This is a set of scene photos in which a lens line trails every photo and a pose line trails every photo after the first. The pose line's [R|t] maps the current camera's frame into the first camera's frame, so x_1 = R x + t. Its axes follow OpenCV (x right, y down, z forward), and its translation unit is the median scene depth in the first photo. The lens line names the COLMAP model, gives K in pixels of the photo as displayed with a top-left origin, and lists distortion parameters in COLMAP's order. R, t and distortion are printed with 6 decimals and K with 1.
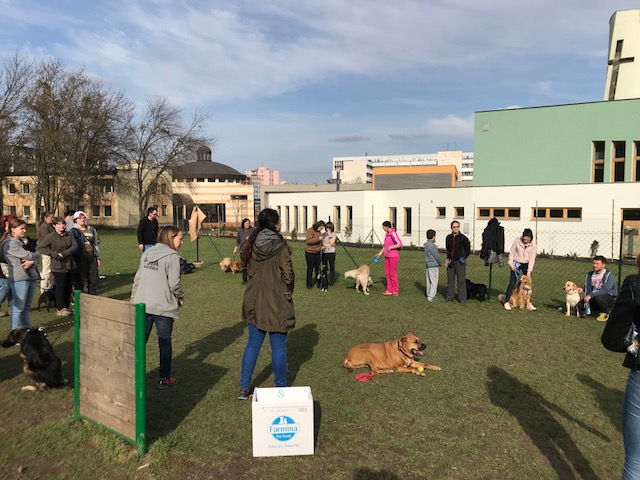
lens RADIAL K [[517.0, 0, 314.7], [0, 517.0, 238.0], [0, 0, 1]] dist [-0.016541, -0.014237]
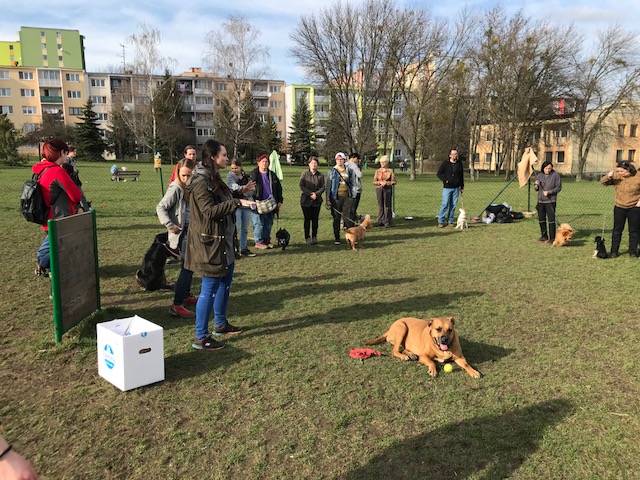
lens RADIAL K [[517.0, 0, 313.9], [0, 517.0, 243.5], [0, 0, 1]] dist [-0.016541, -0.014237]
pose [[0.627039, 0.113444, -0.770683, 0.081800], [-0.027157, 0.991921, 0.123915, 0.000699], [0.778514, -0.056770, 0.625054, 0.058836]]
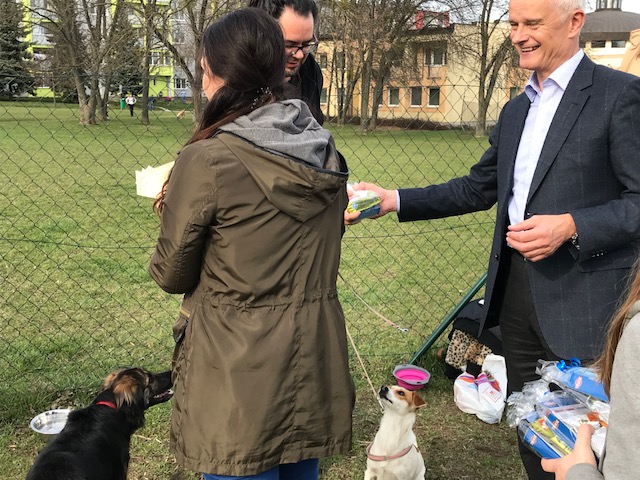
lens RADIAL K [[757.9, 0, 318.5], [0, 757.9, 240.4], [0, 0, 1]] dist [-0.030450, 0.000000]
pose [[0.849632, 0.110270, -0.515719, -0.060850], [-0.044111, 0.989328, 0.138865, -0.004309], [0.525528, -0.095235, 0.845429, 0.232630]]
